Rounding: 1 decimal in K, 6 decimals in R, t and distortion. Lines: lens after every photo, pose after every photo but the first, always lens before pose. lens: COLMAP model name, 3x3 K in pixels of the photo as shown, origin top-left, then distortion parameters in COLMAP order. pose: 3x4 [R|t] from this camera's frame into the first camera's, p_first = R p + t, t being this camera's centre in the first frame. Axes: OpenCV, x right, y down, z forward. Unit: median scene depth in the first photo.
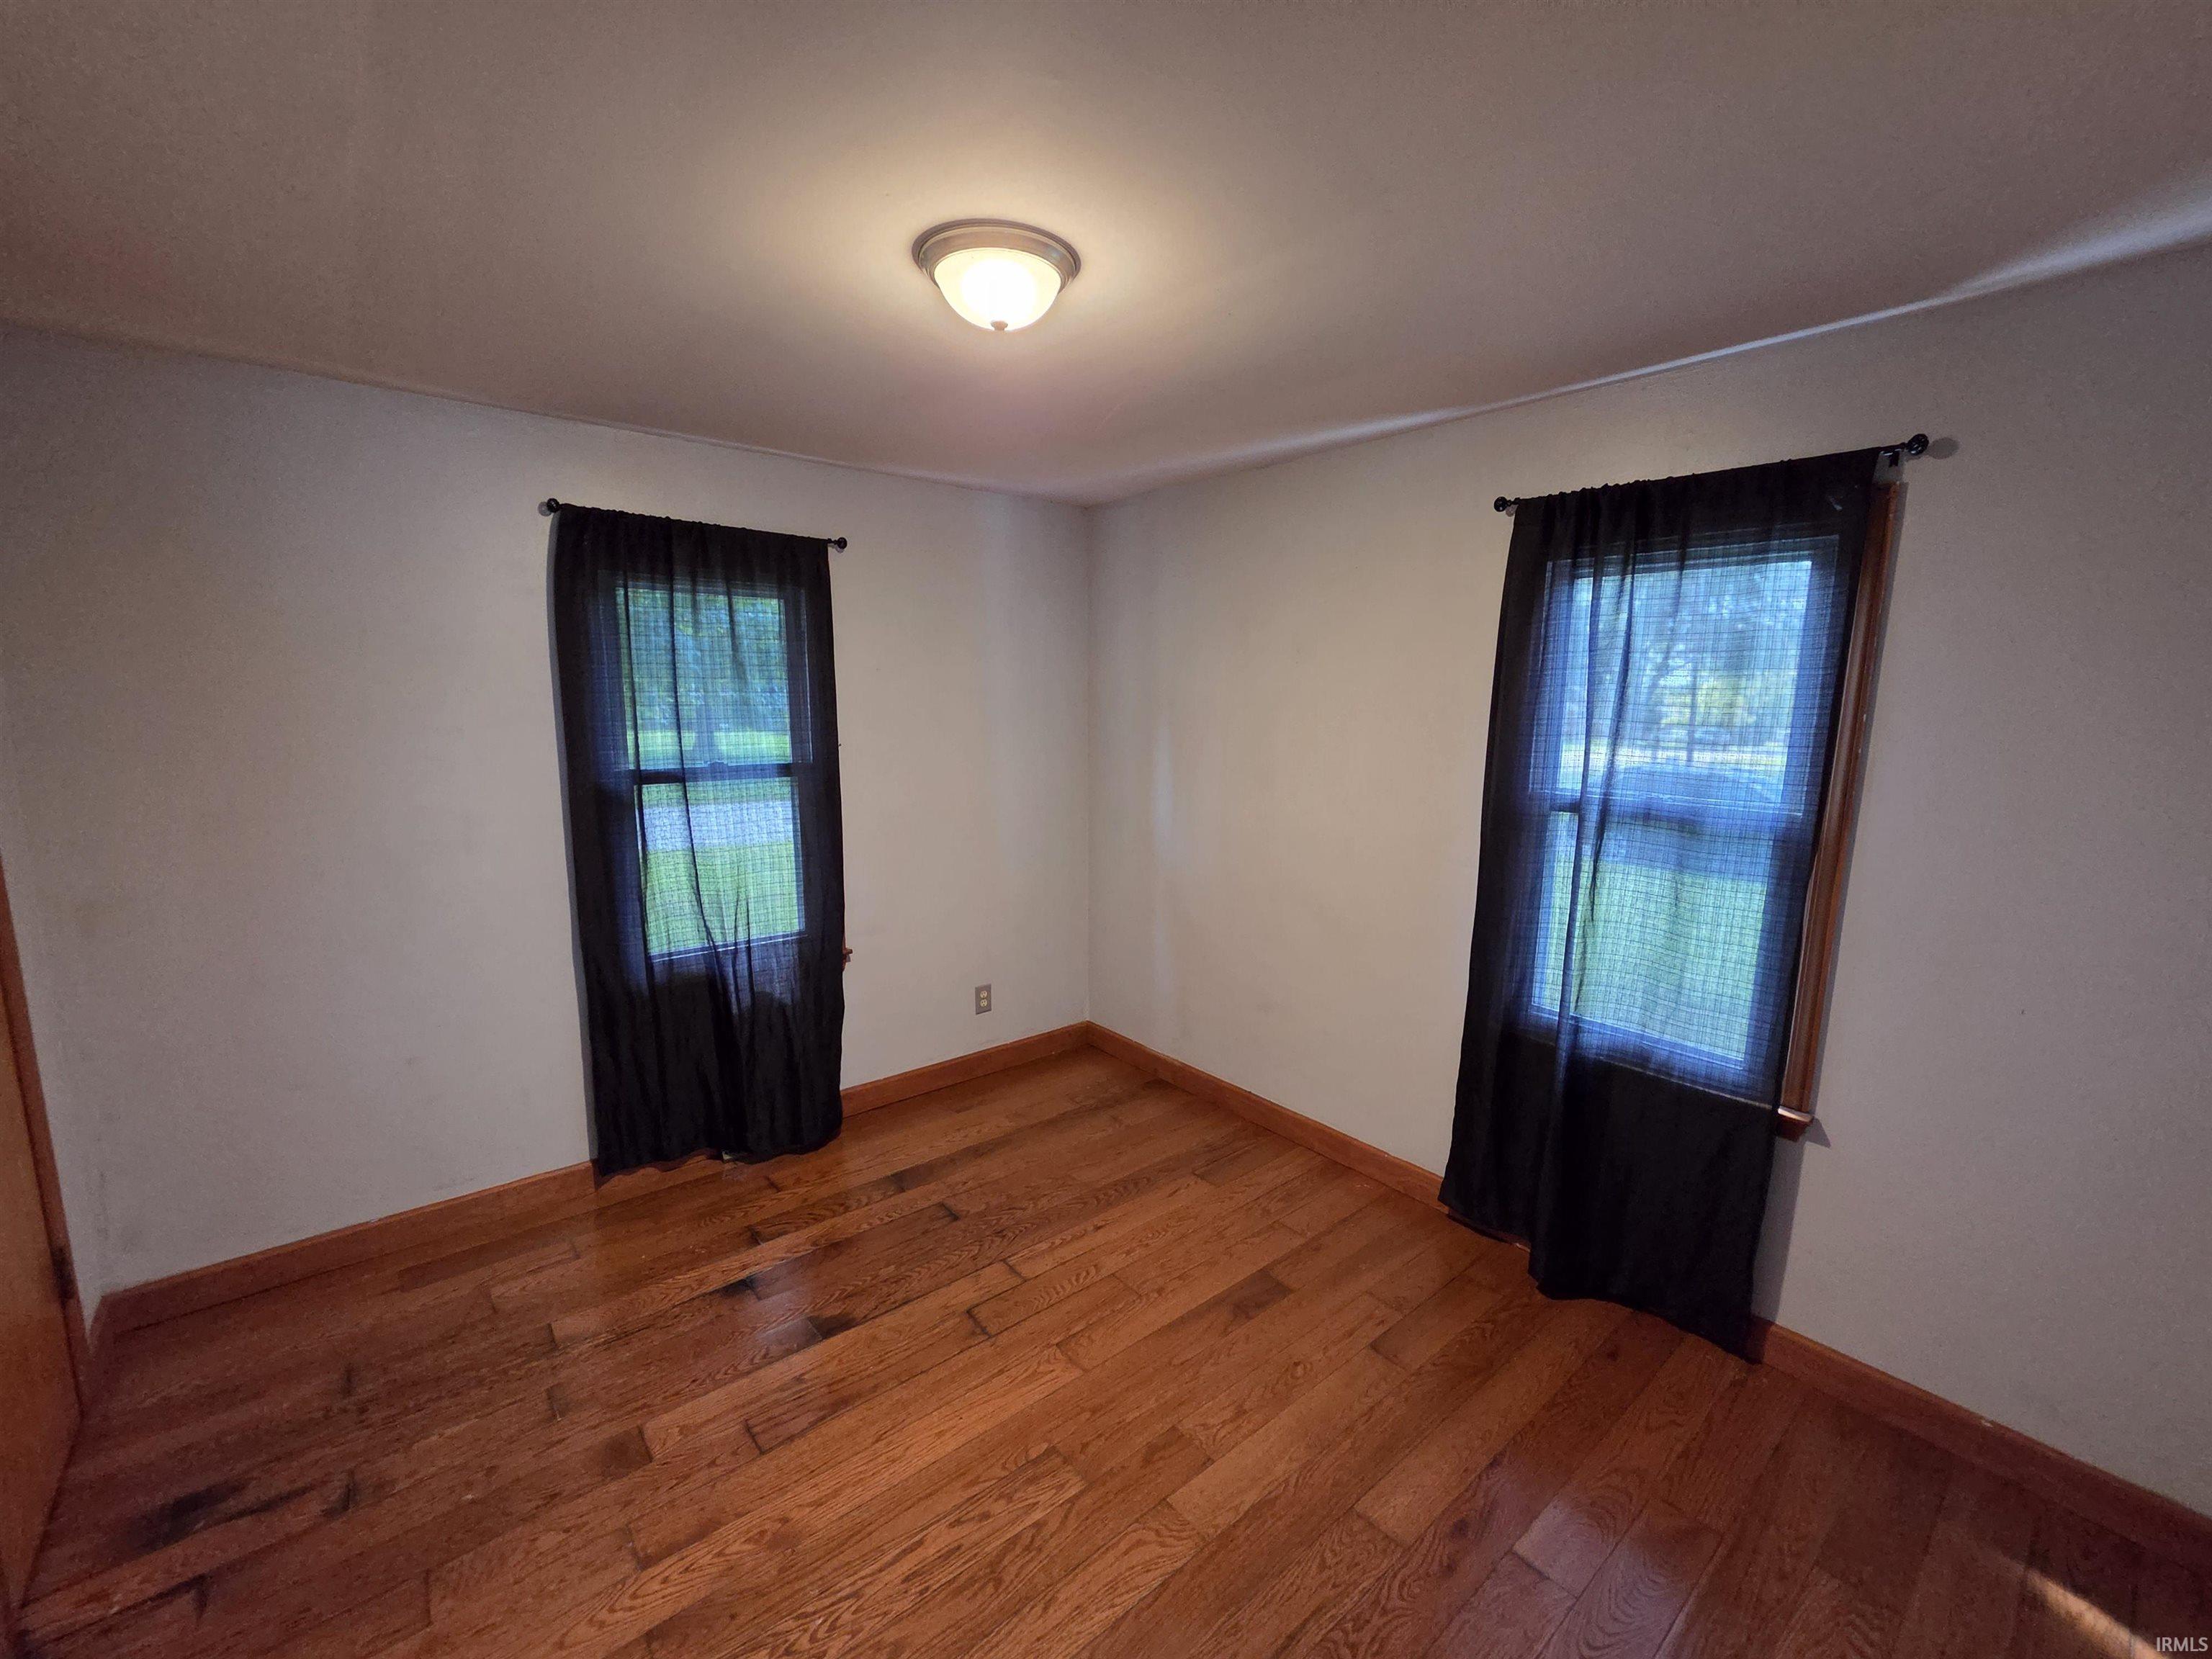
lens RADIAL K [[907.5, 0, 1110.7], [0, 907.5, 835.4], [0, 0, 1]] dist [0.000419, -0.000139]
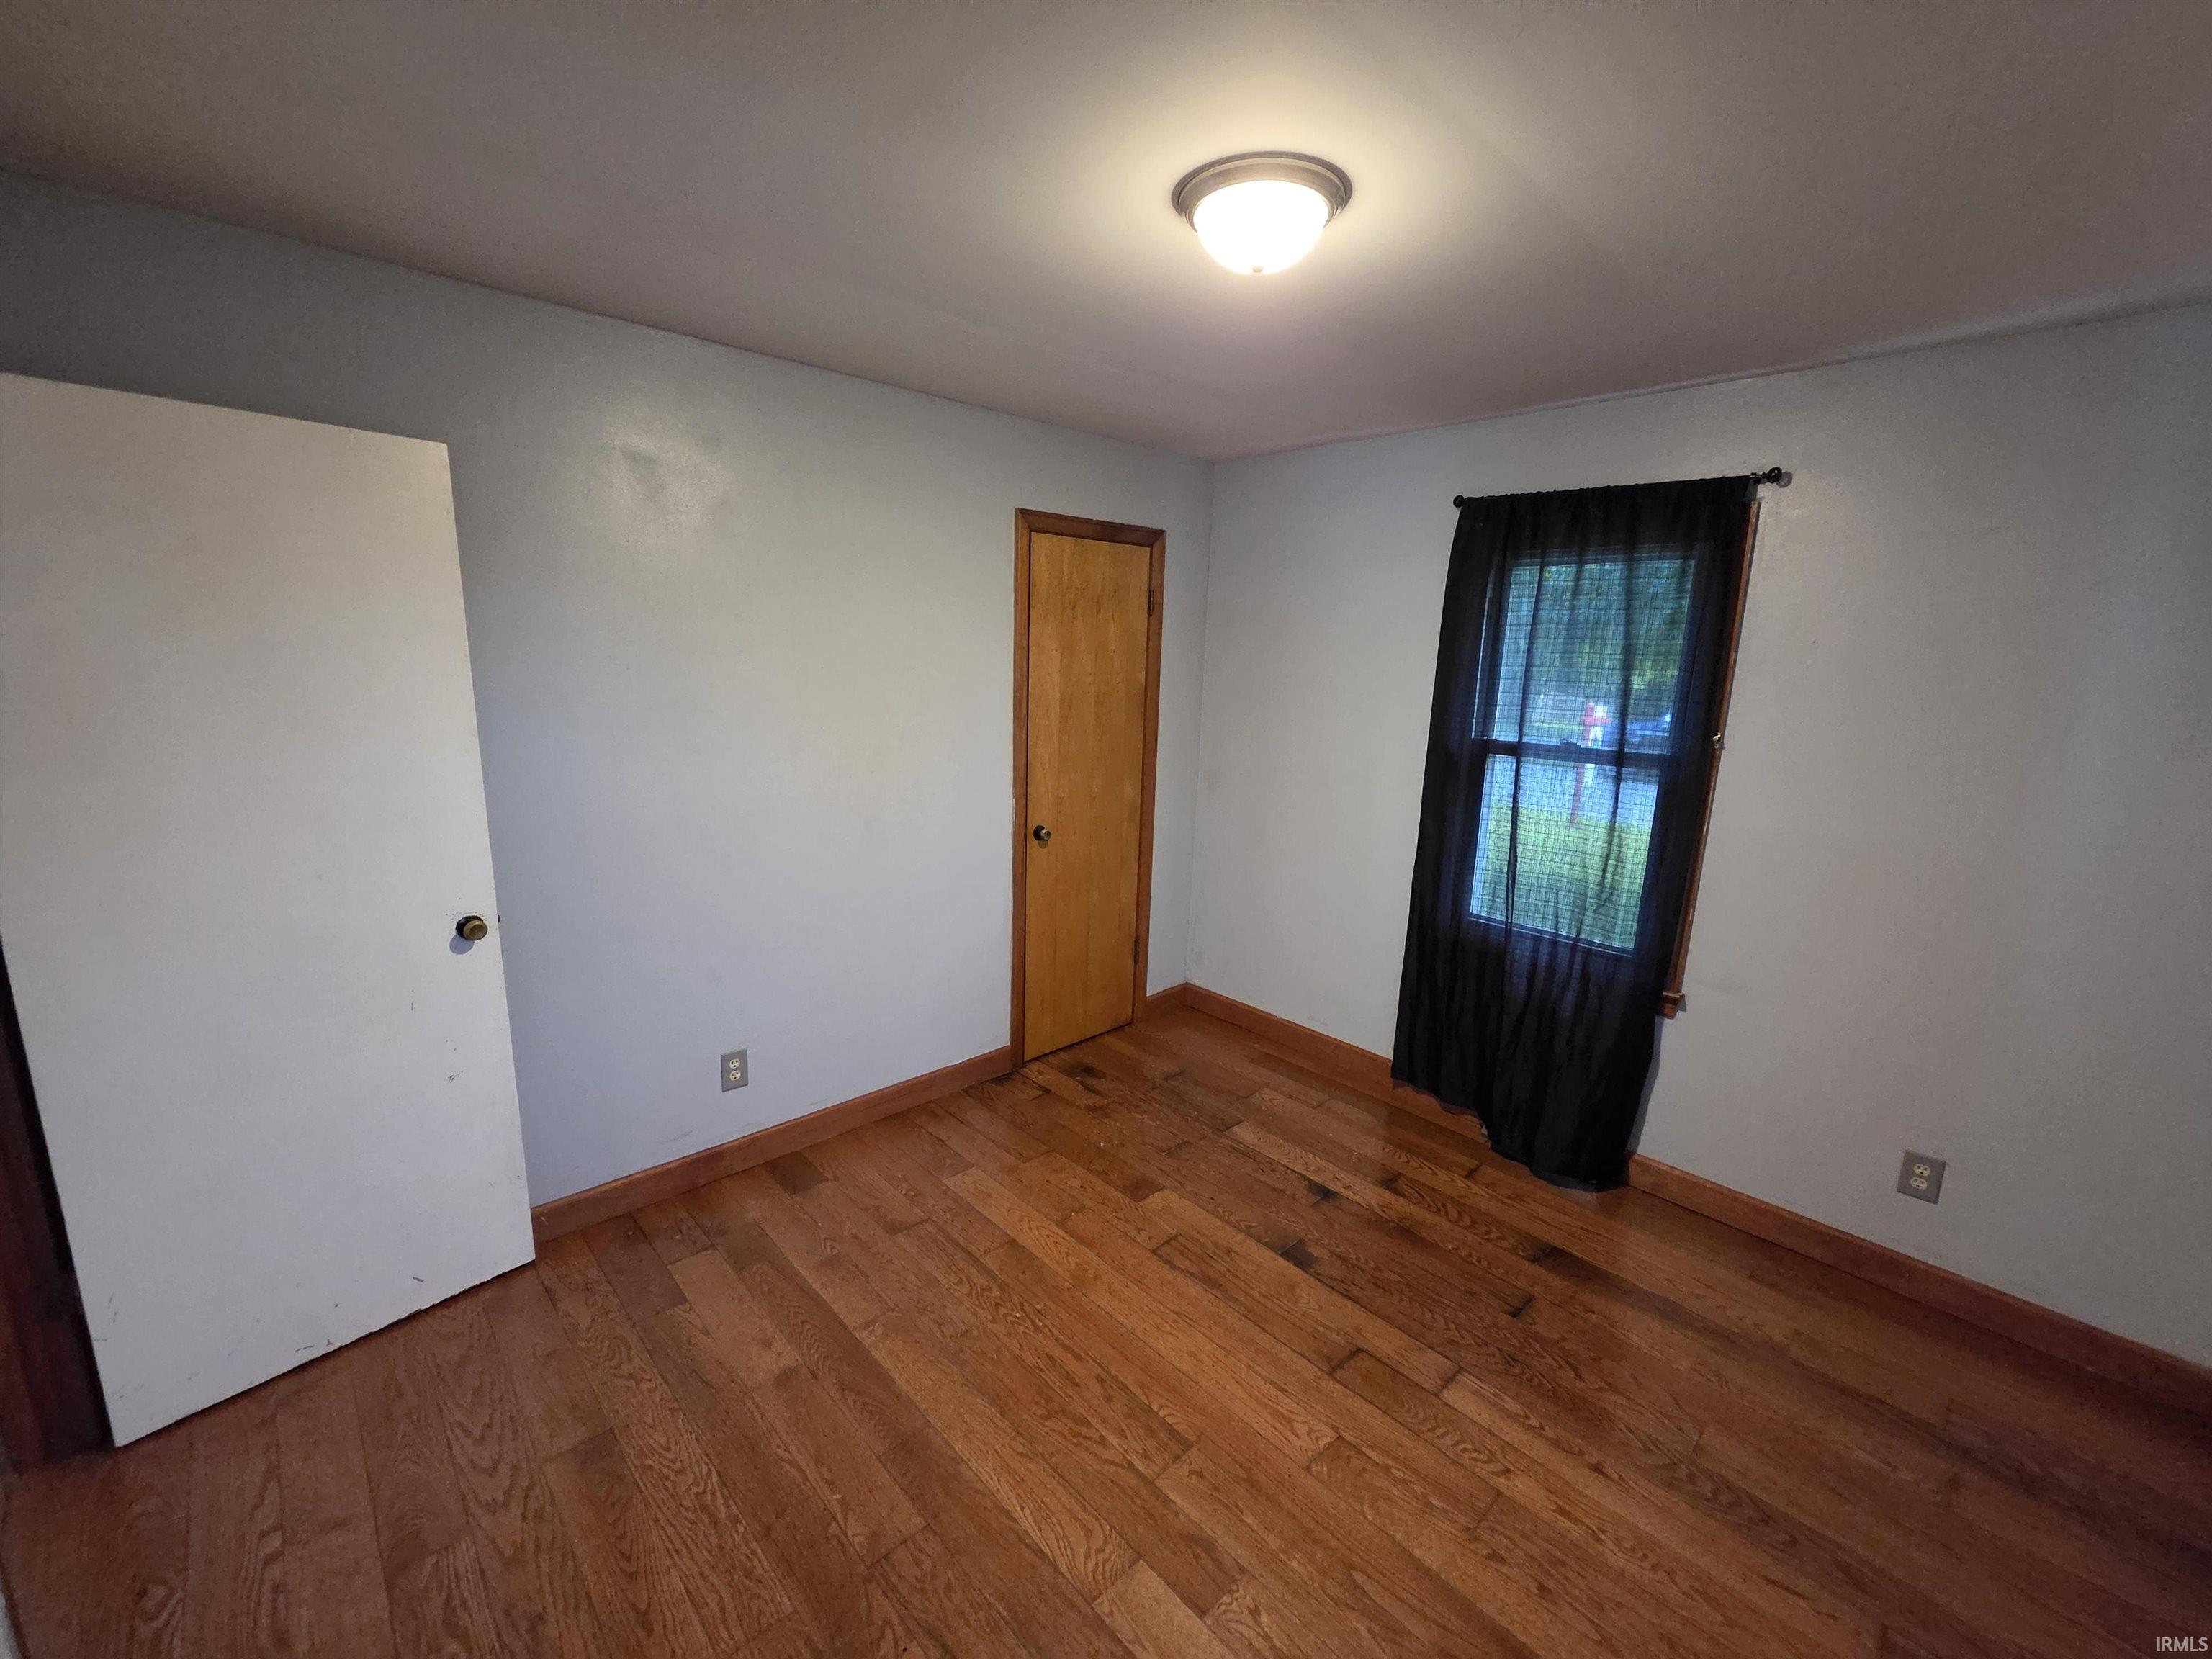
lens RADIAL K [[887.9, 0, 1106.0], [0, 887.9, 829.5], [0, 0, 1]] dist [0.000250, -0.000083]
pose [[0.075451, 0.195807, -0.977736, 0.611034], [-0.183646, 0.966486, 0.179382, -0.094028], [0.980092, 0.166023, 0.108881, 0.588326]]
